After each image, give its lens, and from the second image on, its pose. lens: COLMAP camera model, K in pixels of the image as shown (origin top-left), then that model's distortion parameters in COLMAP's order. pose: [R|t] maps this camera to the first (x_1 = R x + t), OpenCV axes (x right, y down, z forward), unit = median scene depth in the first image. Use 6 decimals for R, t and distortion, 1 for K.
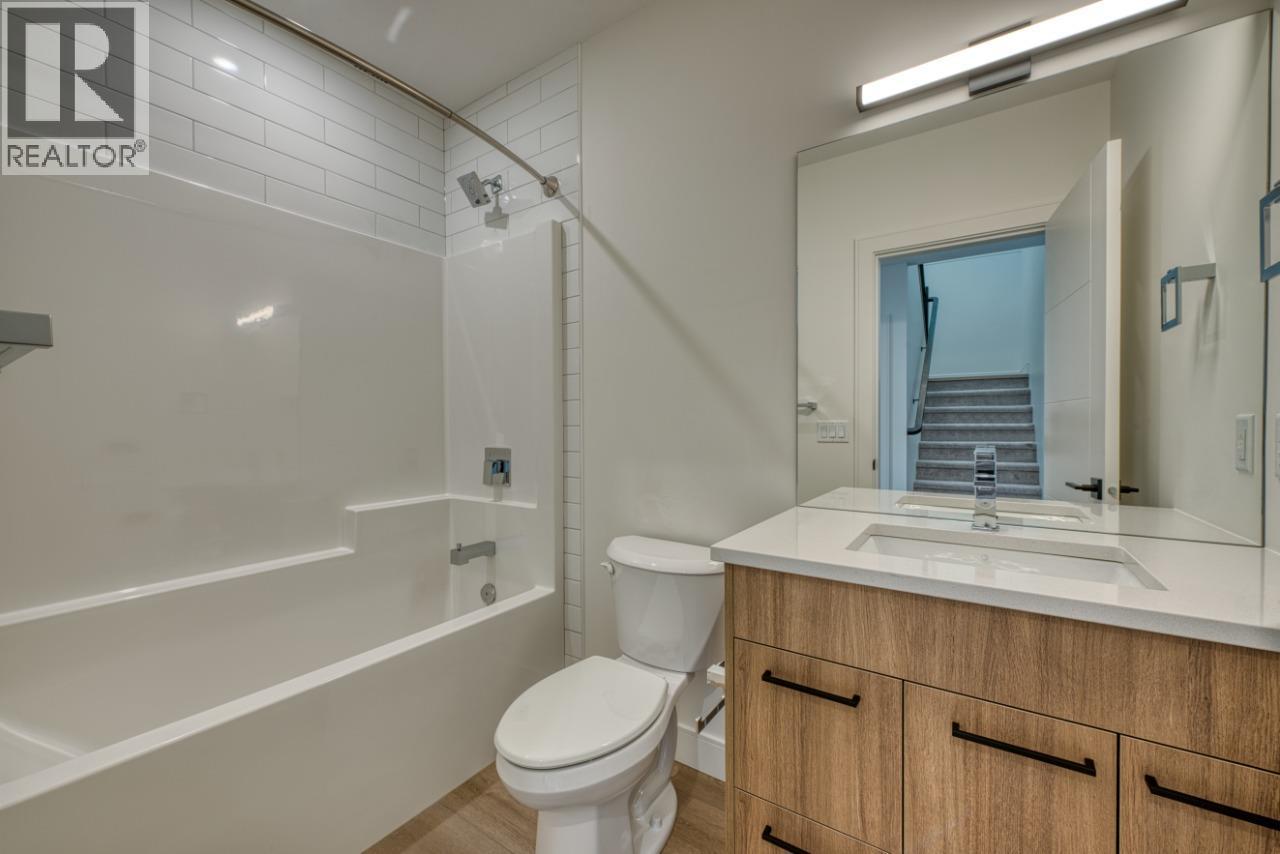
lens RADIAL K [[529.3, 0, 635.5], [0, 529.3, 431.5], [0, 0, 1]] dist [0.012046, -0.000815]
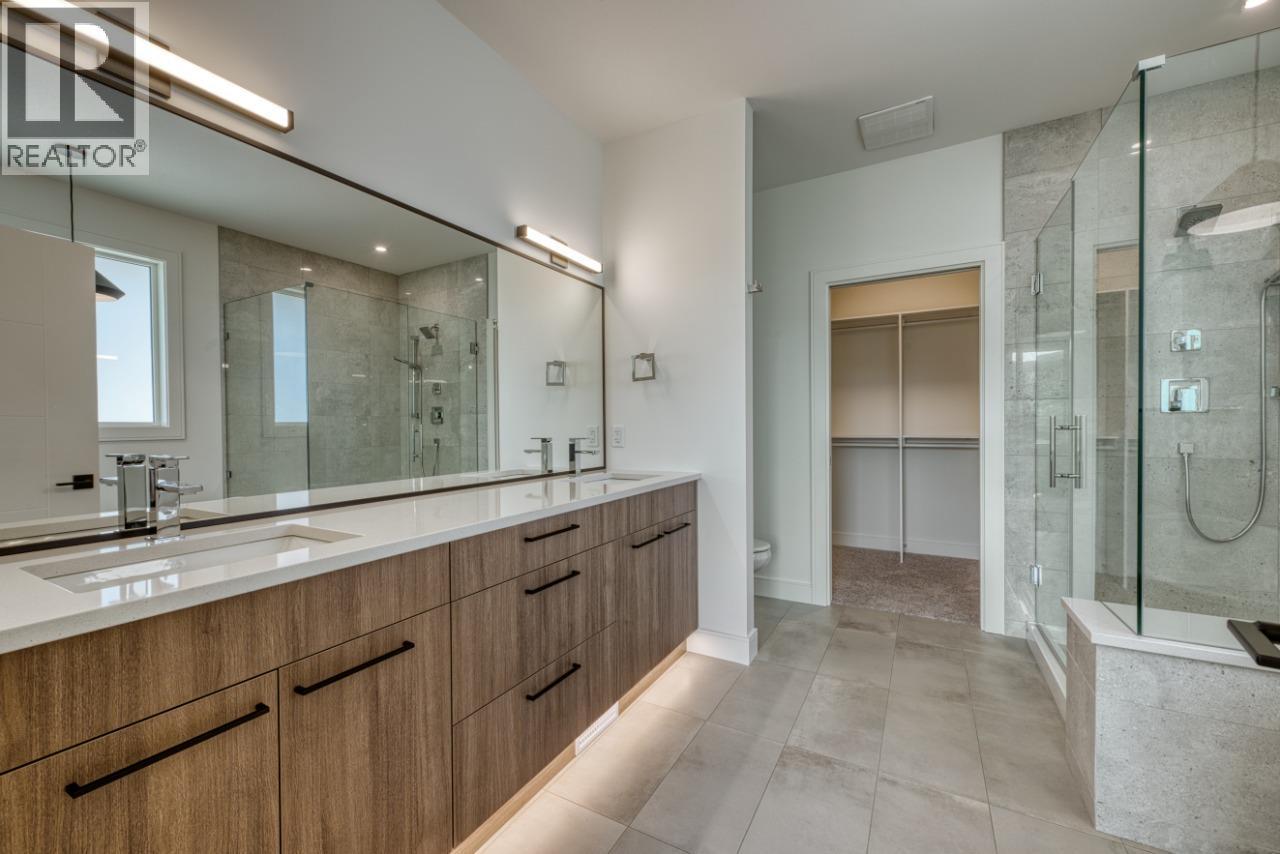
lens RADIAL K [[529.3, 0, 635.5], [0, 529.3, 431.5], [0, 0, 1]] dist [0.012046, -0.000815]
pose [[-0.123653, -0.009041, 0.992284, -0.466580], [0.009244, 0.999905, 0.010262, -0.004191], [-0.992282, 0.010441, -0.123557, 0.315586]]
